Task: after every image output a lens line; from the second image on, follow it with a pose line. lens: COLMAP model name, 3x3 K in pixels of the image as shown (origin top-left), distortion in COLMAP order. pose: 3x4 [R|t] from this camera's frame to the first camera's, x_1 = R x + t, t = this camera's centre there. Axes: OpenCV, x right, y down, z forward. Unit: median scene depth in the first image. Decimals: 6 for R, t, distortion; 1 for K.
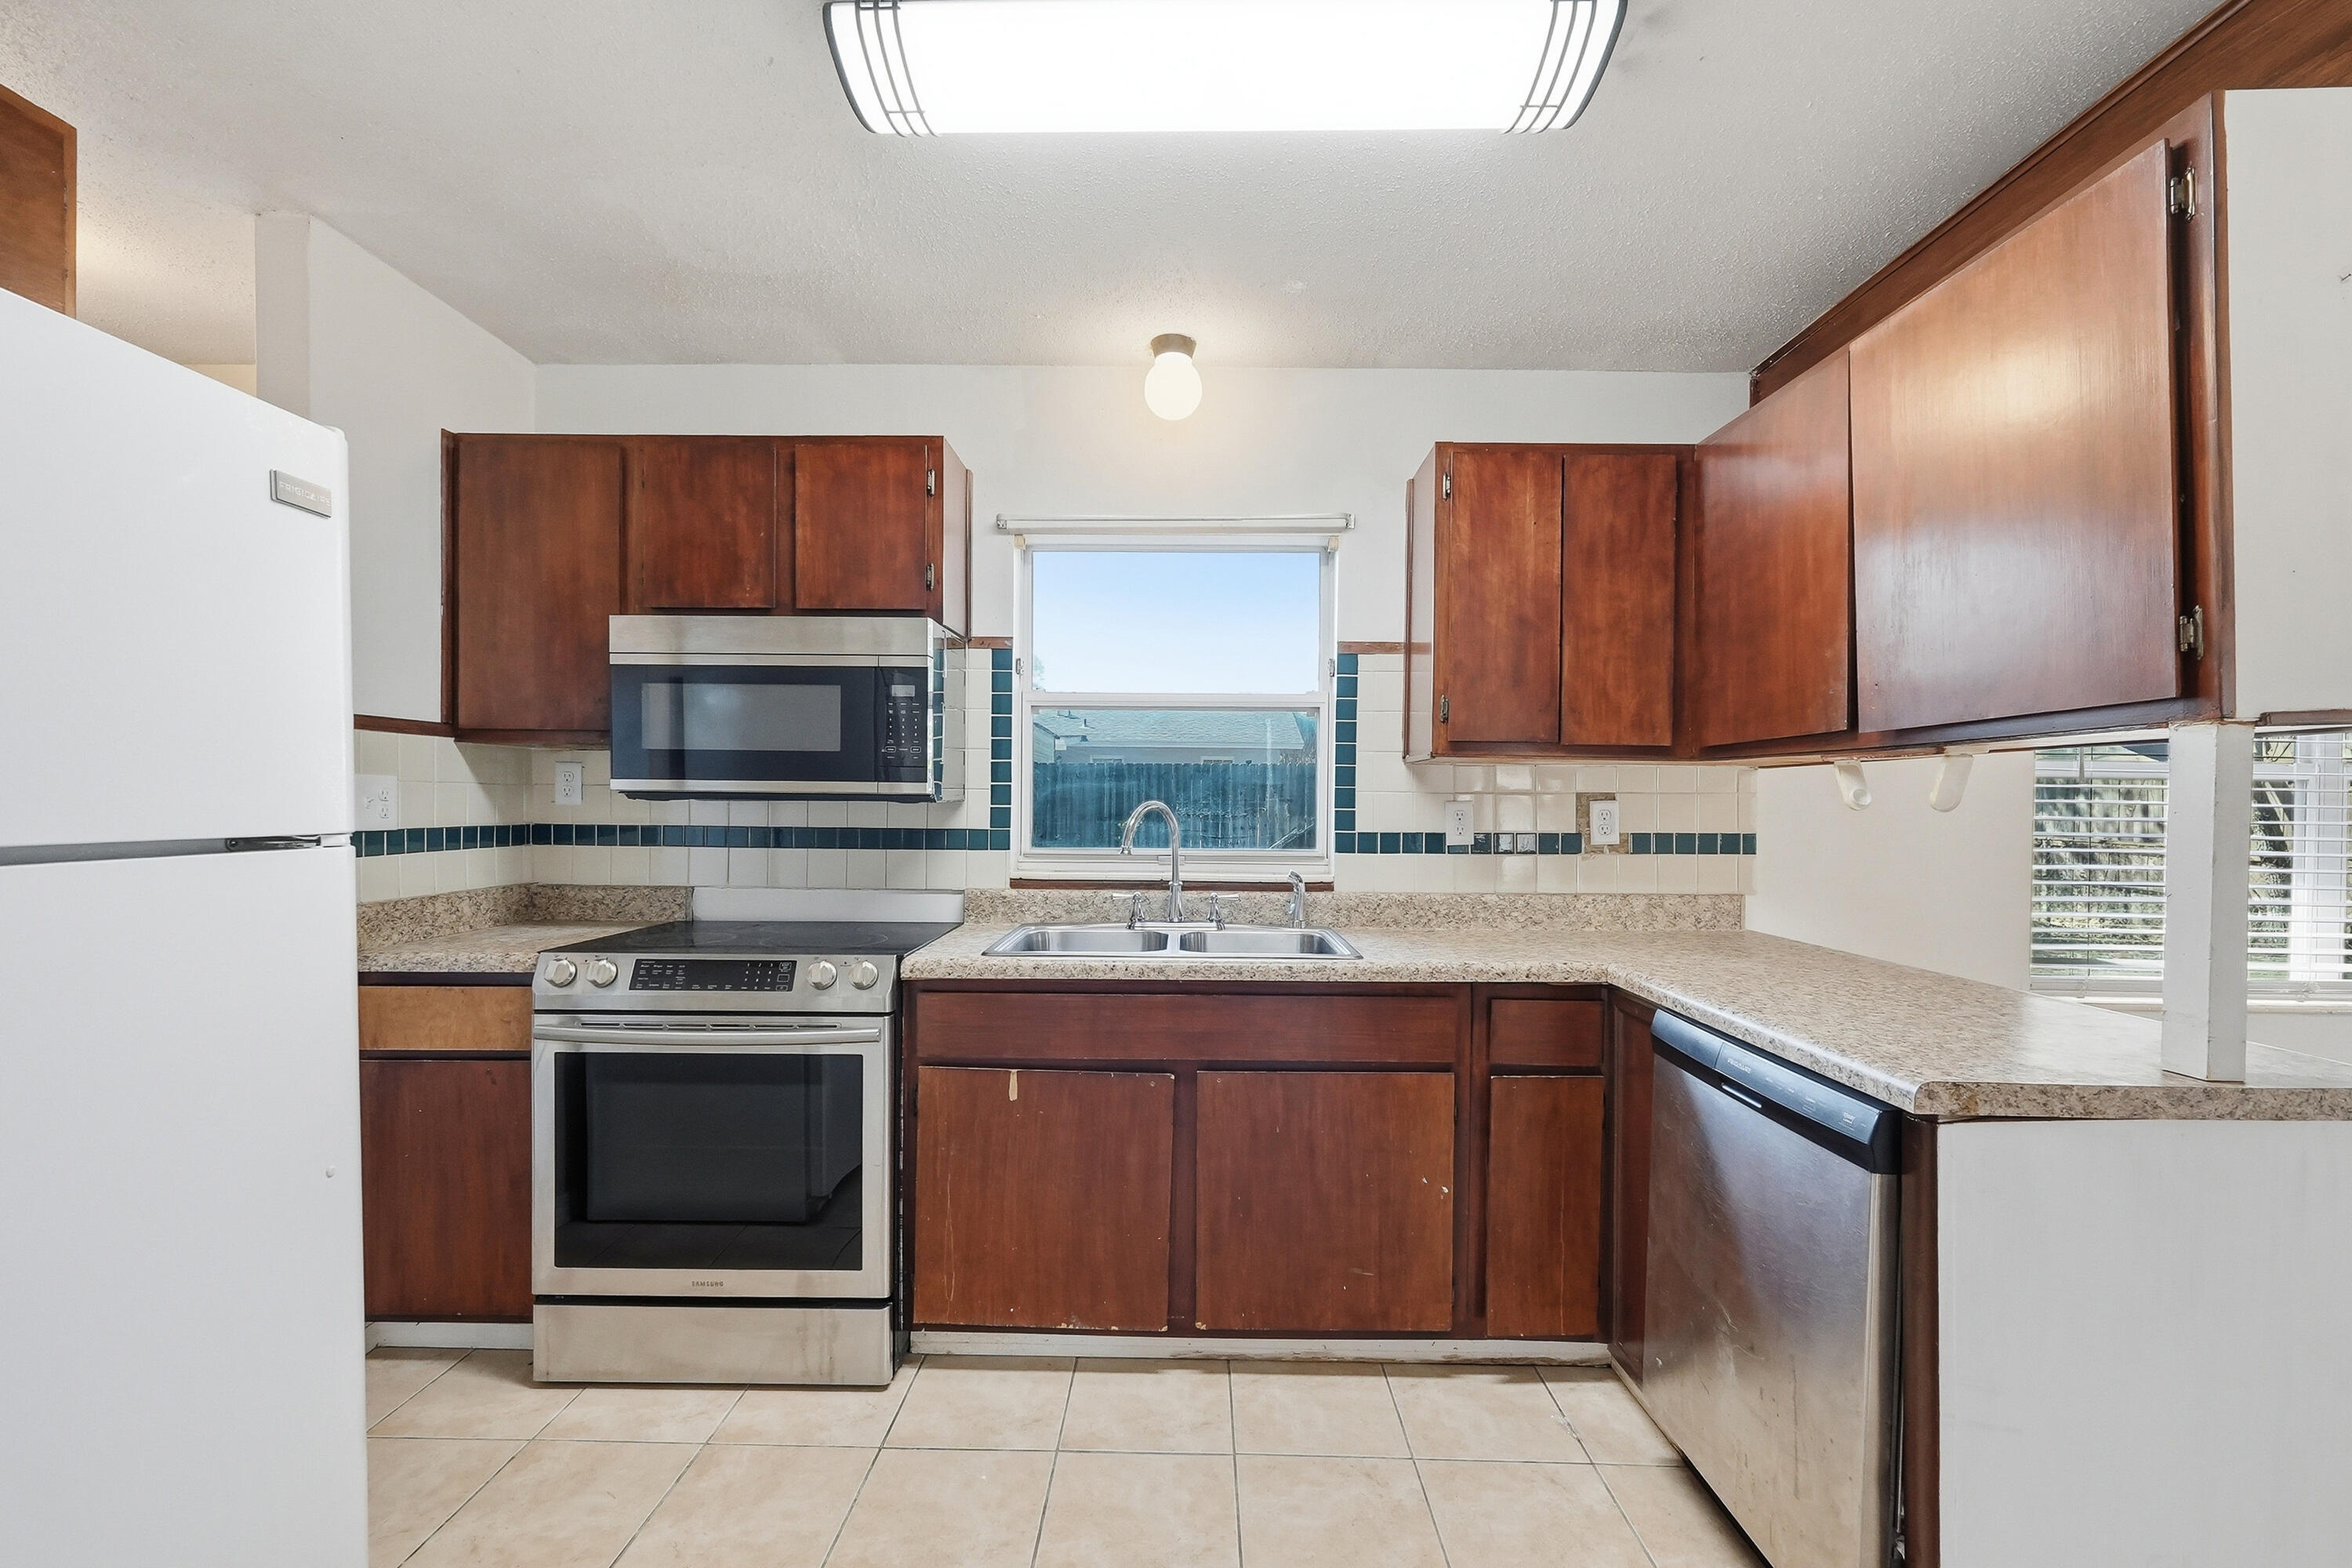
lens RADIAL K [[1015.0, 0, 1179.7], [0, 1015.0, 814.6], [0, 0, 1]] dist [-0.006116, 0.004114]
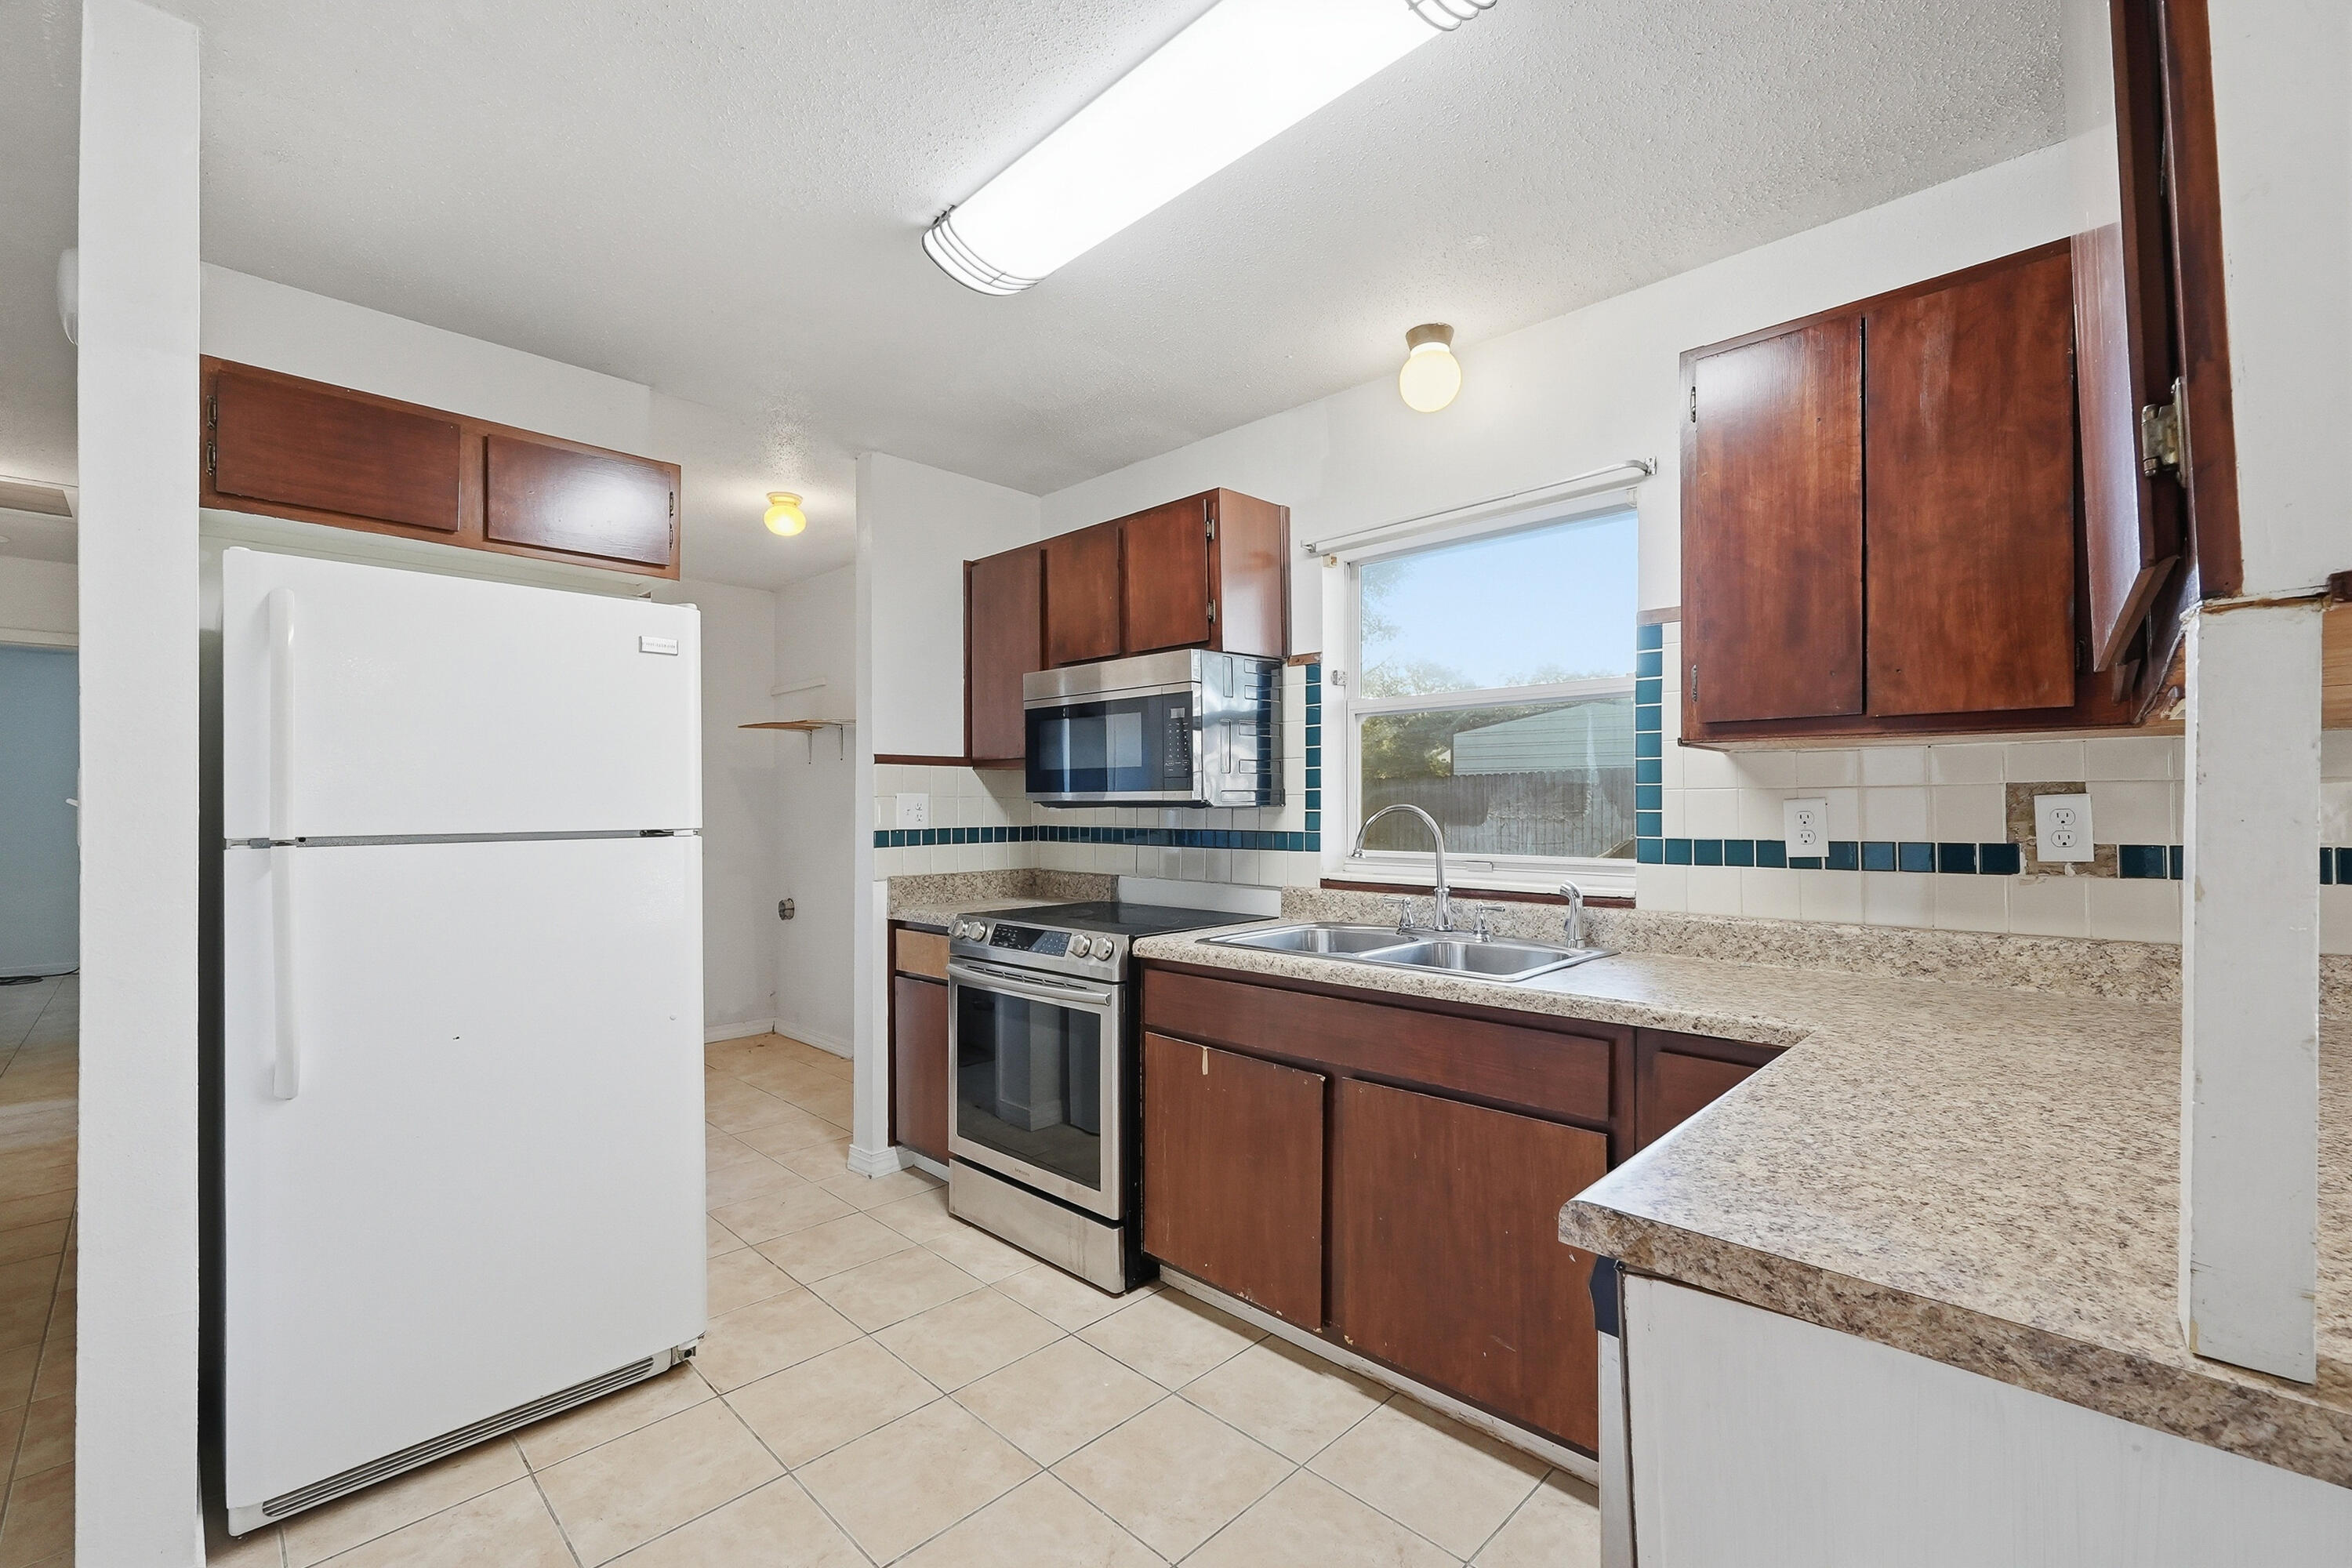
lens RADIAL K [[1006.2, 0, 1171.2], [0, 1006.2, 797.3], [0, 0, 1]] dist [-0.008011, 0.005184]
pose [[0.719136, -0.017101, -0.694659, 0.507448], [0.001191, 0.999726, -0.023378, 0.002816], [0.694869, 0.015984, 0.718959, 0.155014]]
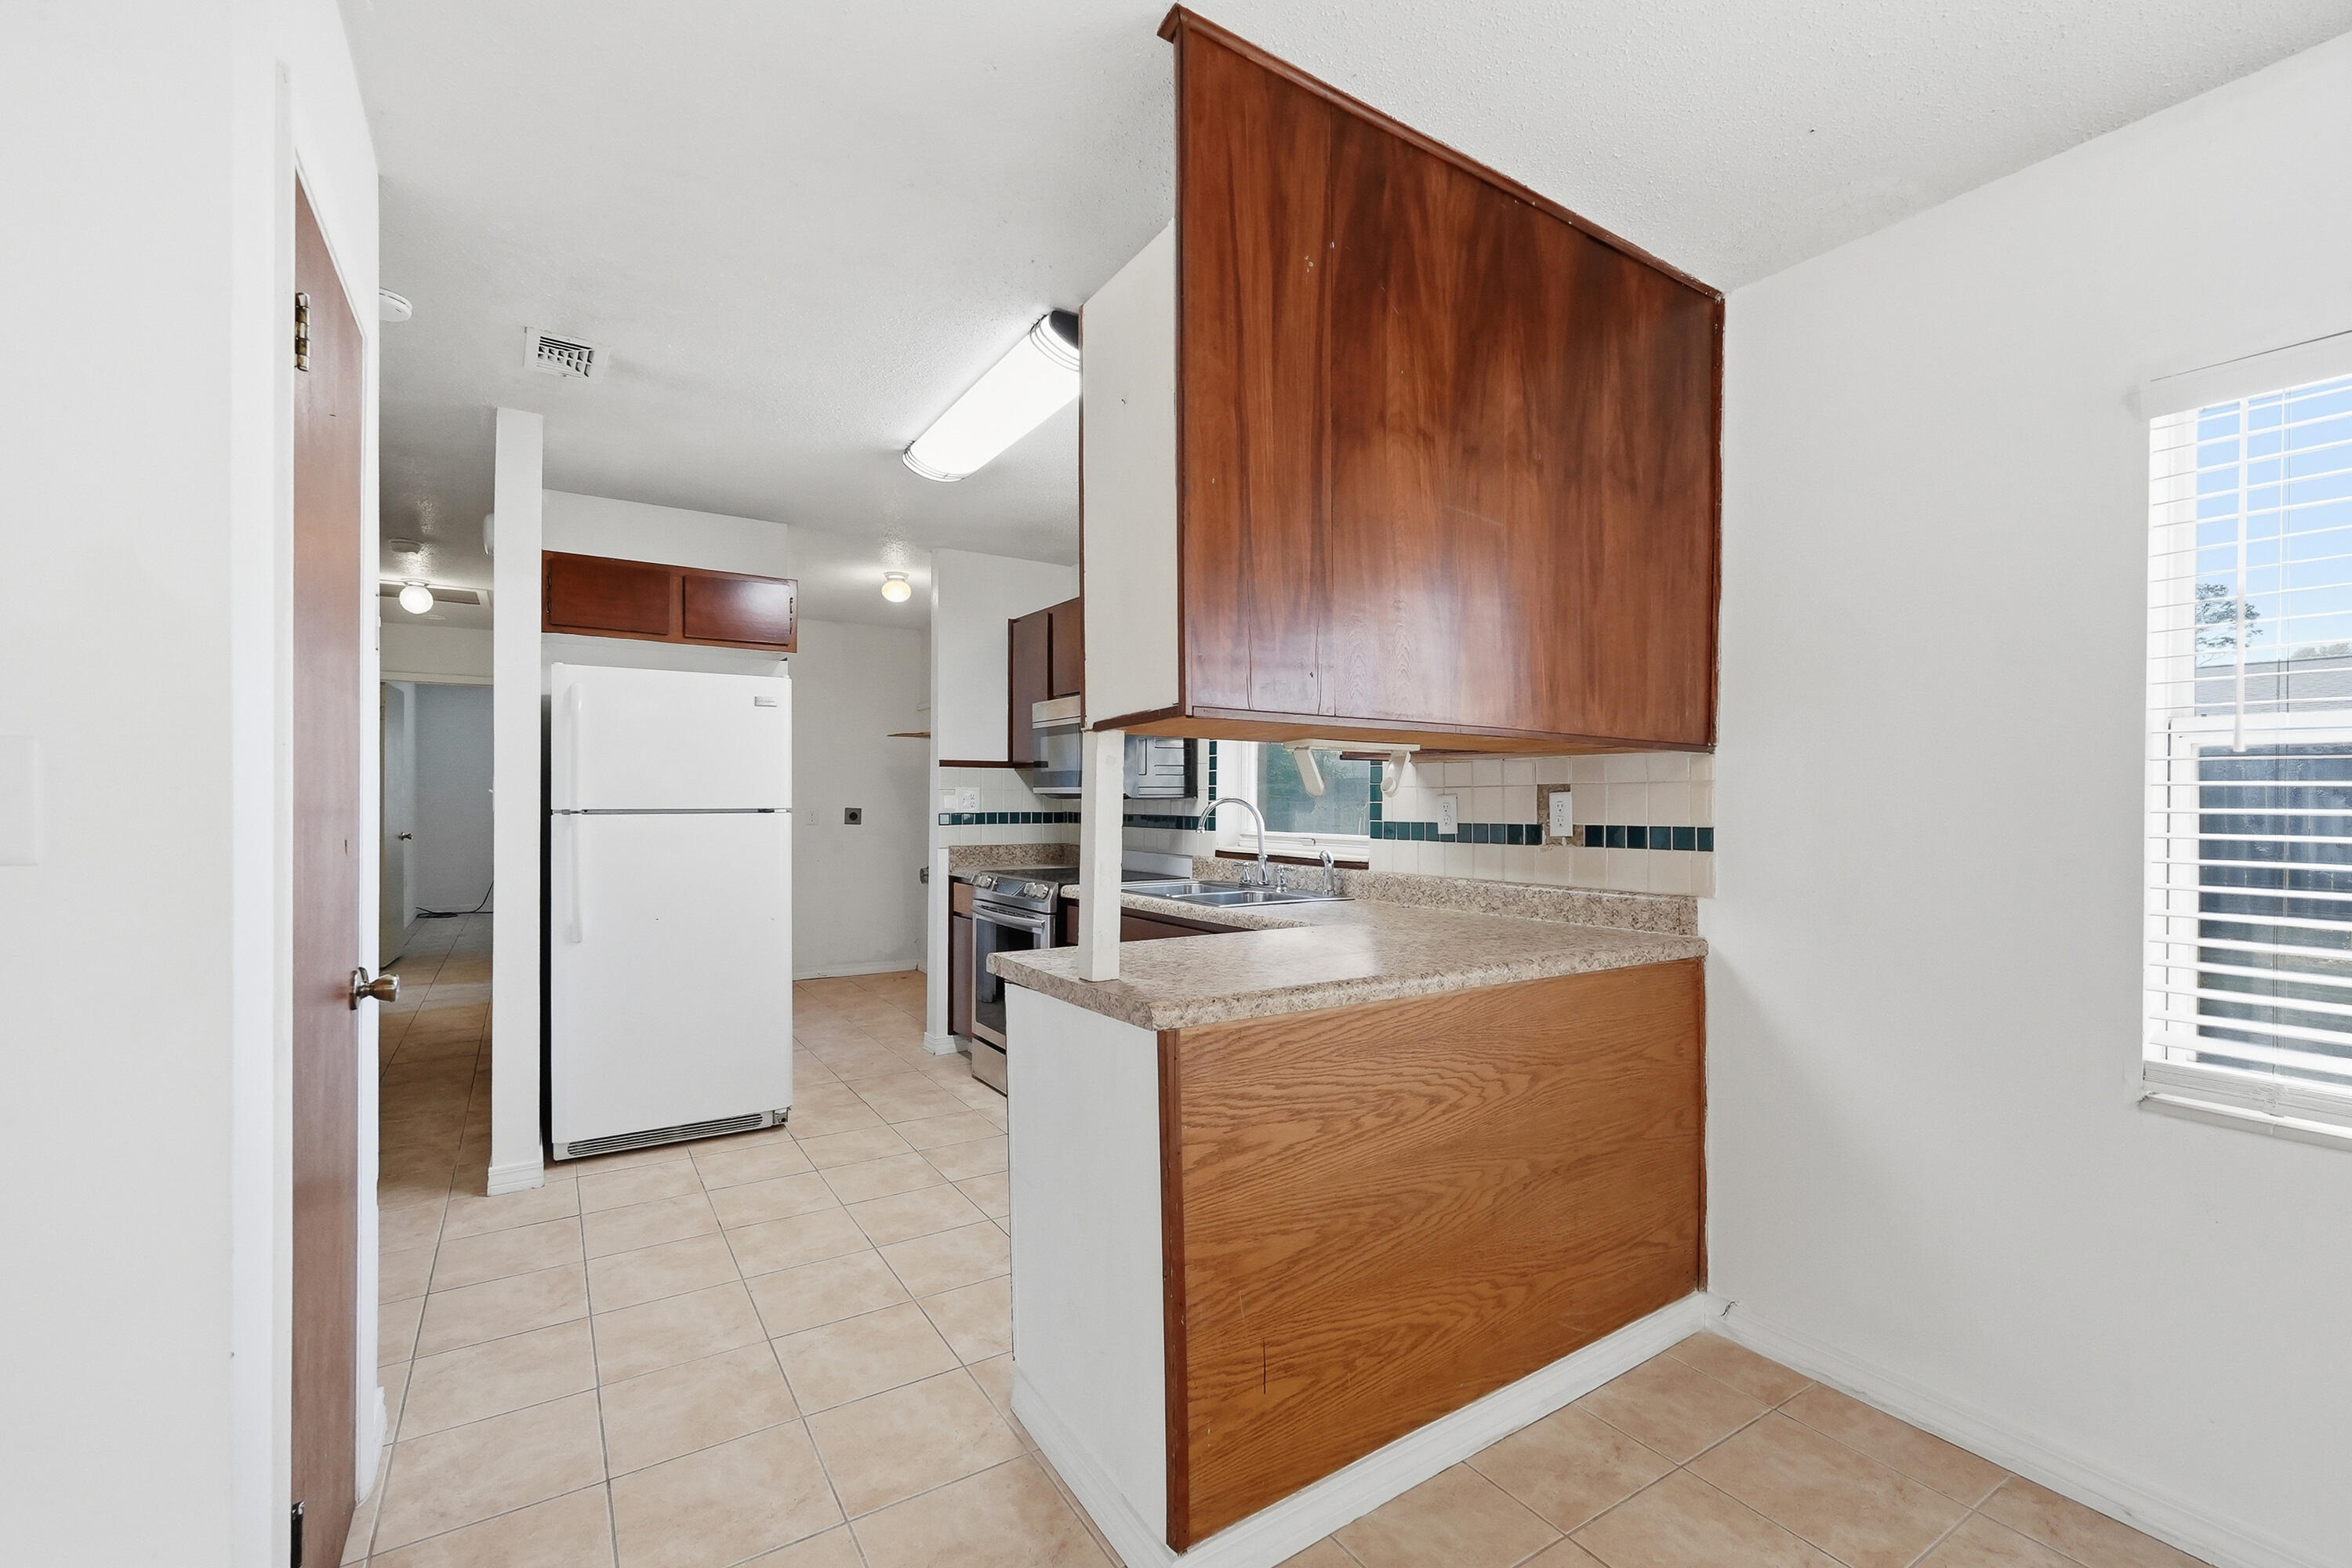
lens RADIAL K [[1006.2, 0, 1162.9], [0, 1006.2, 799.9], [0, 0, 1]] dist [-0.008011, 0.005184]
pose [[0.547211, -0.006801, -0.836967, 1.149879], [-0.009780, 0.999847, -0.014519, 0.013151], [0.836938, 0.016130, 0.547061, 0.149103]]
